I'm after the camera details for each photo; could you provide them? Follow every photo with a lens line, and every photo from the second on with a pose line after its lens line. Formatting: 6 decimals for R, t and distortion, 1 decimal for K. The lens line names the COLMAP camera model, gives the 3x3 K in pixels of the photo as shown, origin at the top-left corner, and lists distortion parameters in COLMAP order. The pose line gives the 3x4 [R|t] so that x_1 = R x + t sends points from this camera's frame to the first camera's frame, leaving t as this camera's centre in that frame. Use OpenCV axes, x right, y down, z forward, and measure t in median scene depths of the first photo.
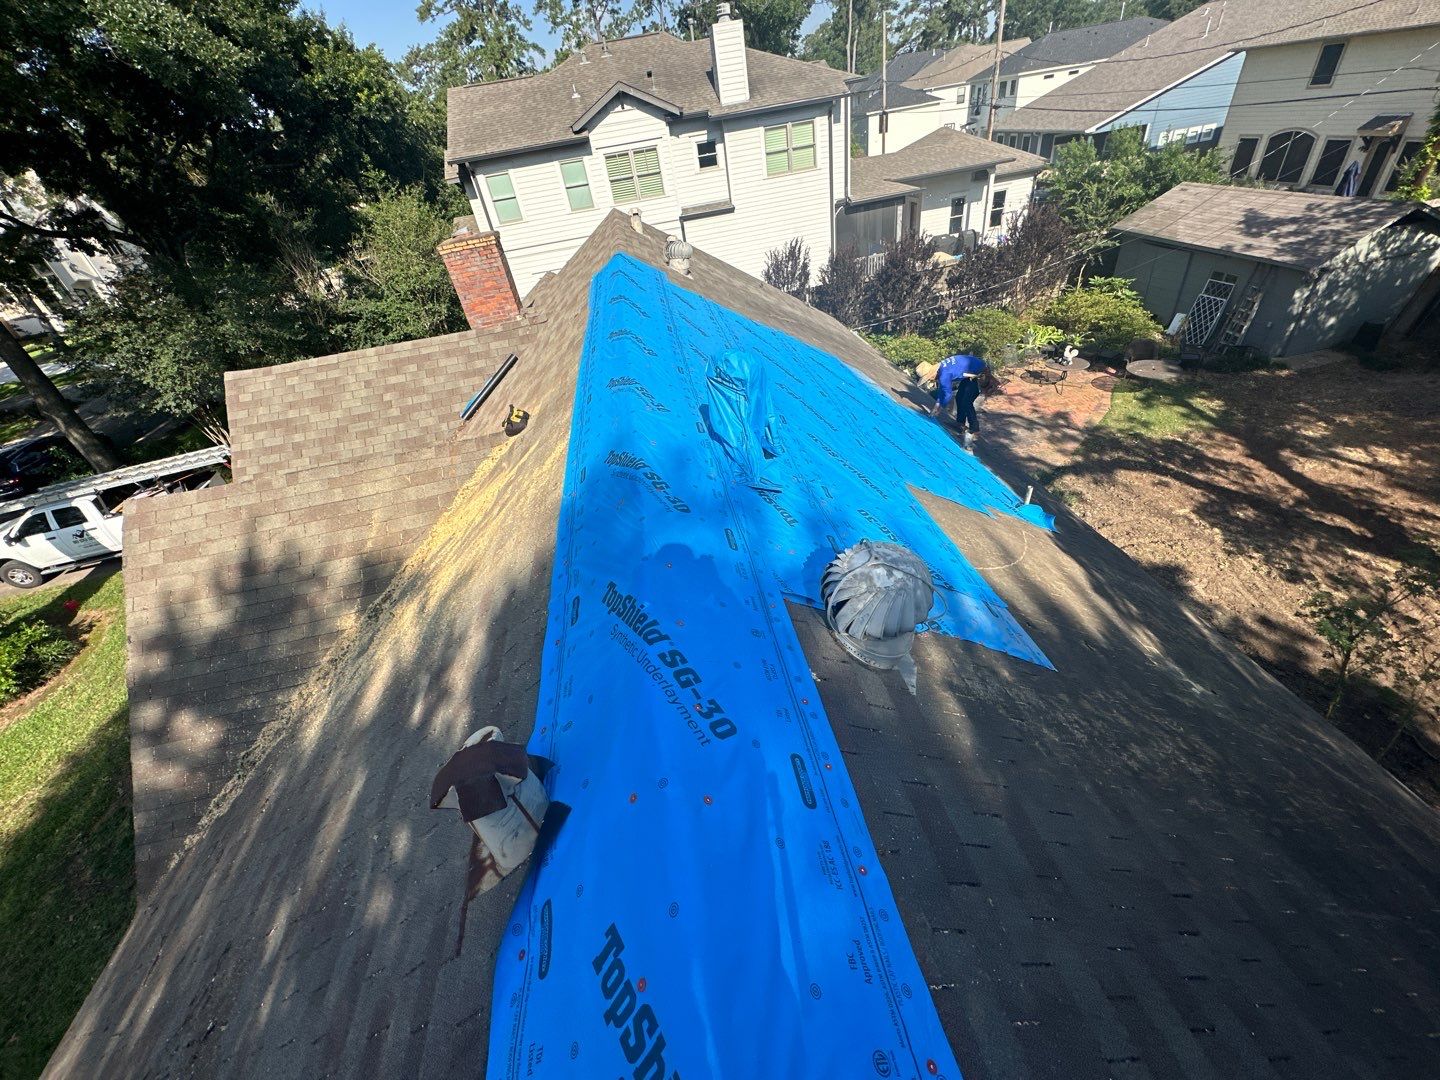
lens RADIAL K [[573.3, 0, 720.0], [0, 573.3, 540.0], [0, 0, 1]] dist [0.001046, -0.000213]
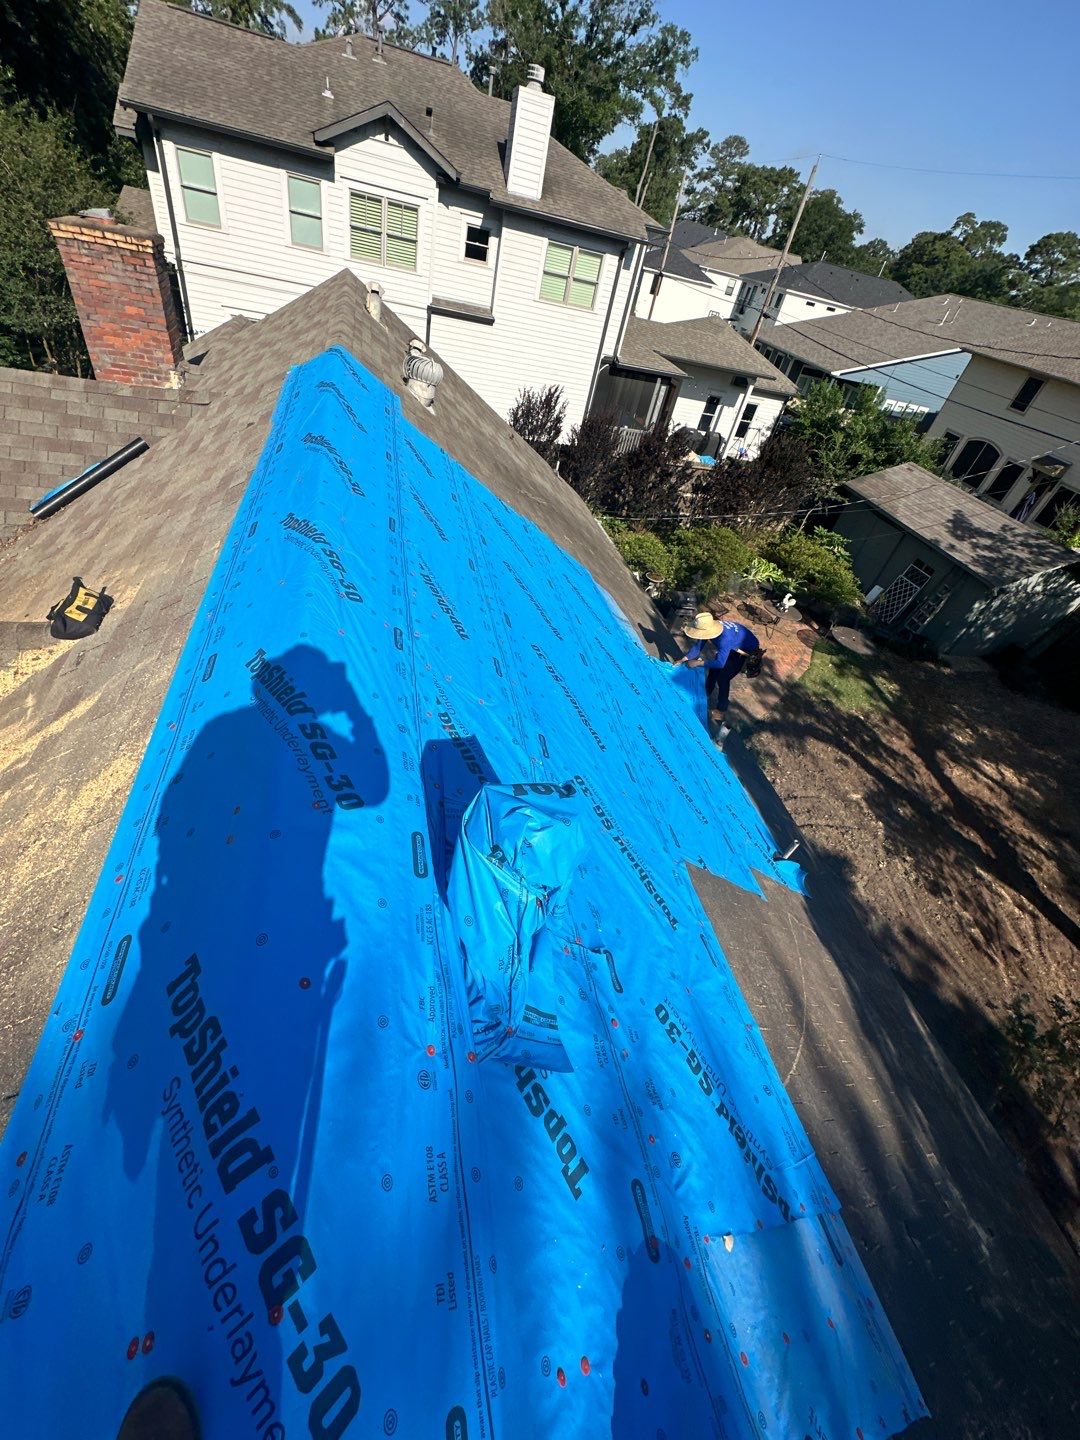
lens RADIAL K [[577.0, 0, 540.0], [0, 577.0, 720.0], [0, 0, 1]] dist [-0.000762, 0.000219]
pose [[0.942471, 0.204397, 0.264518, -0.018073], [-0.226221, 0.972549, 0.054519, -0.070591], [-0.246113, -0.111222, 0.962839, 0.100589]]
